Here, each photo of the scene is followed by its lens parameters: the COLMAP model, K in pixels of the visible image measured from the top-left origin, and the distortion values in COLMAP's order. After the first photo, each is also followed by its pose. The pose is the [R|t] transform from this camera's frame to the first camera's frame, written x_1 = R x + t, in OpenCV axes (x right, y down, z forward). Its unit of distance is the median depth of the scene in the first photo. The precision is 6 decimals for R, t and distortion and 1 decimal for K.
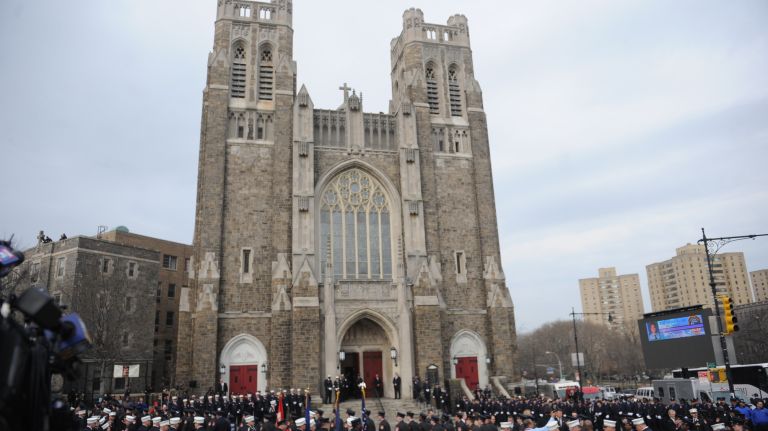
lens RADIAL K [[535.4, 0, 393.2], [0, 535.4, 217.0], [0, 0, 1]] dist [-0.050483, -0.001985]
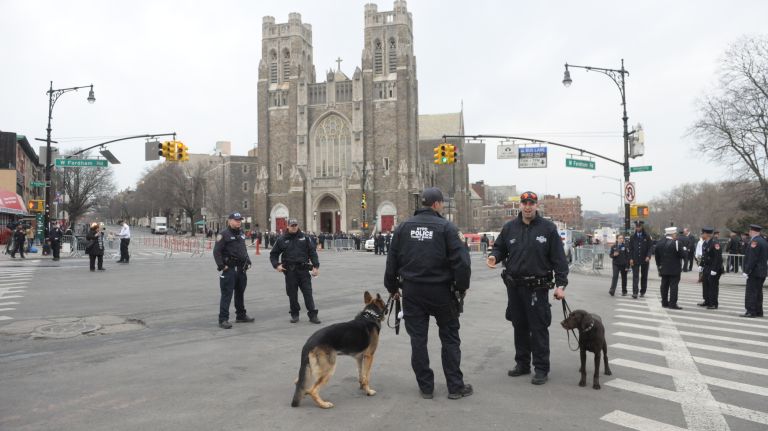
lens RADIAL K [[535.4, 0, 393.2], [0, 535.4, 217.0], [0, 0, 1]] dist [-0.050483, -0.001985]
pose [[0.884295, 0.016169, -0.466648, 1.010513], [0.108103, 0.965157, 0.238297, -0.172543], [0.454242, -0.261170, 0.851736, -0.578734]]
